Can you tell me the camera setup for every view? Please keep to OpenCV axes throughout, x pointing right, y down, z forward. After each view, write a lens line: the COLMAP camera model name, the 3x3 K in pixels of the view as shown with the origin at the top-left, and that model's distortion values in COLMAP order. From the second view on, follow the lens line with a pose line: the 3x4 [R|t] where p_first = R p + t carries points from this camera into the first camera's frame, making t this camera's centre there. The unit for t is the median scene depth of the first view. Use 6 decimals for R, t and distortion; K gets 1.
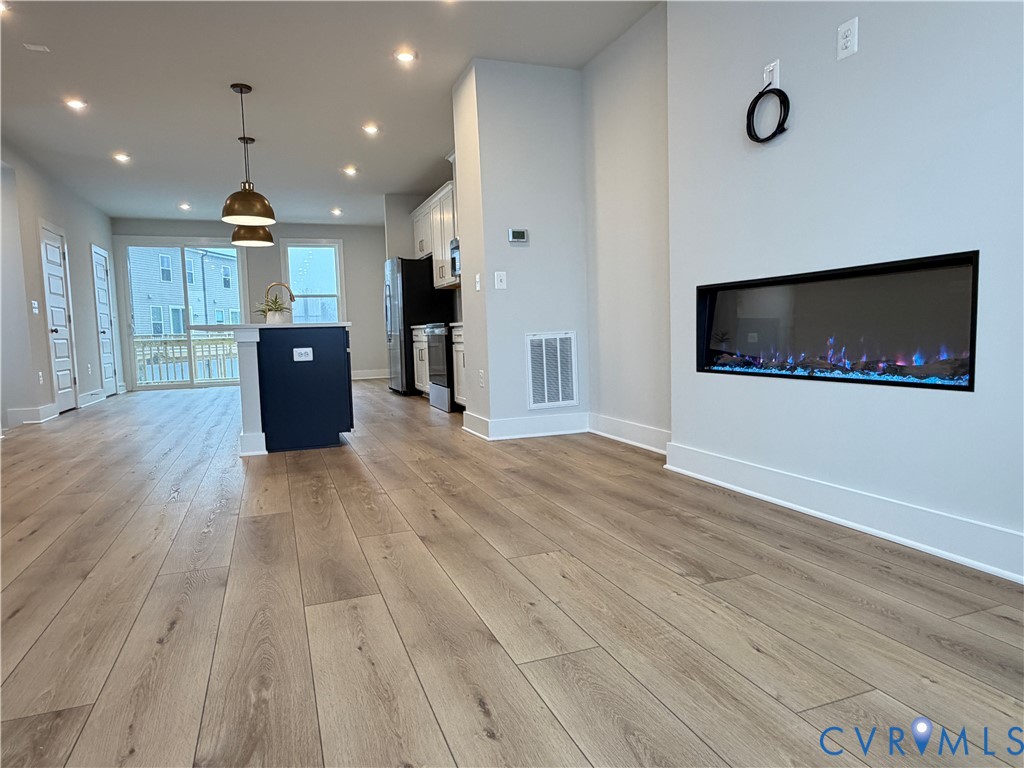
lens RADIAL K [[621.9, 0, 509.5], [0, 621.9, 386.7], [0, 0, 1]] dist [0.001341, 0.000133]
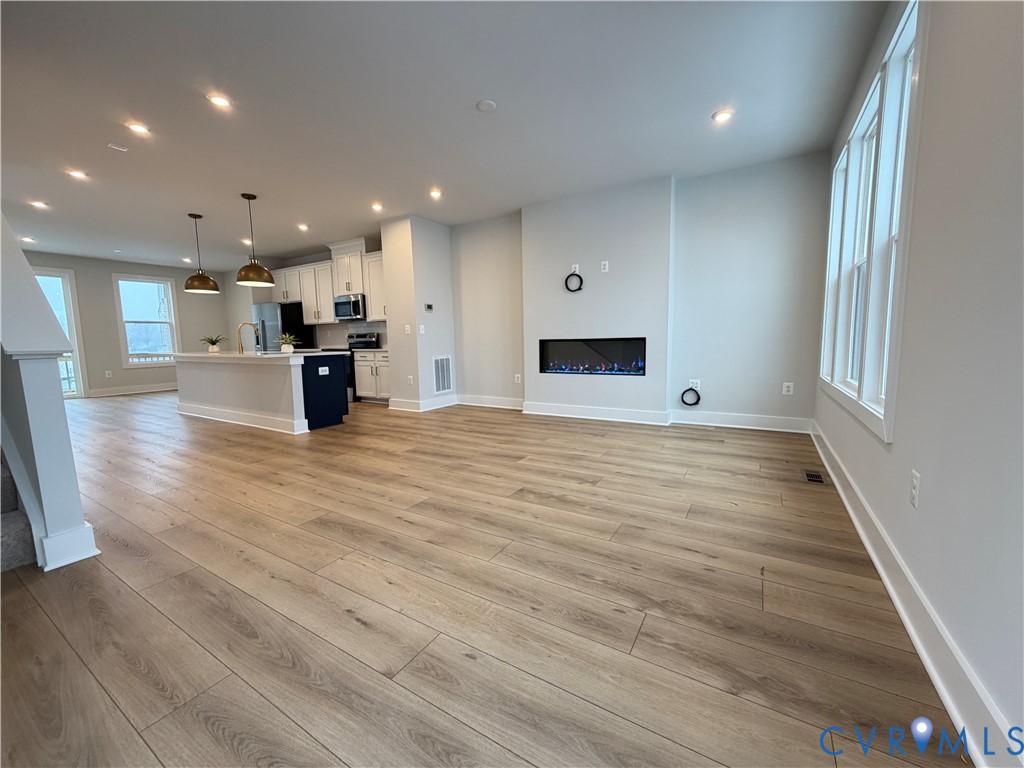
lens RADIAL K [[407.1, 0, 508.0], [0, 407.1, 384.6], [0, 0, 1]] dist [-0.000857, -0.000130]
pose [[0.790711, -0.054333, 0.609774, -0.789309], [0.049446, 0.998468, 0.024849, -0.022651], [-0.610190, 0.010502, 0.792186, -0.233830]]
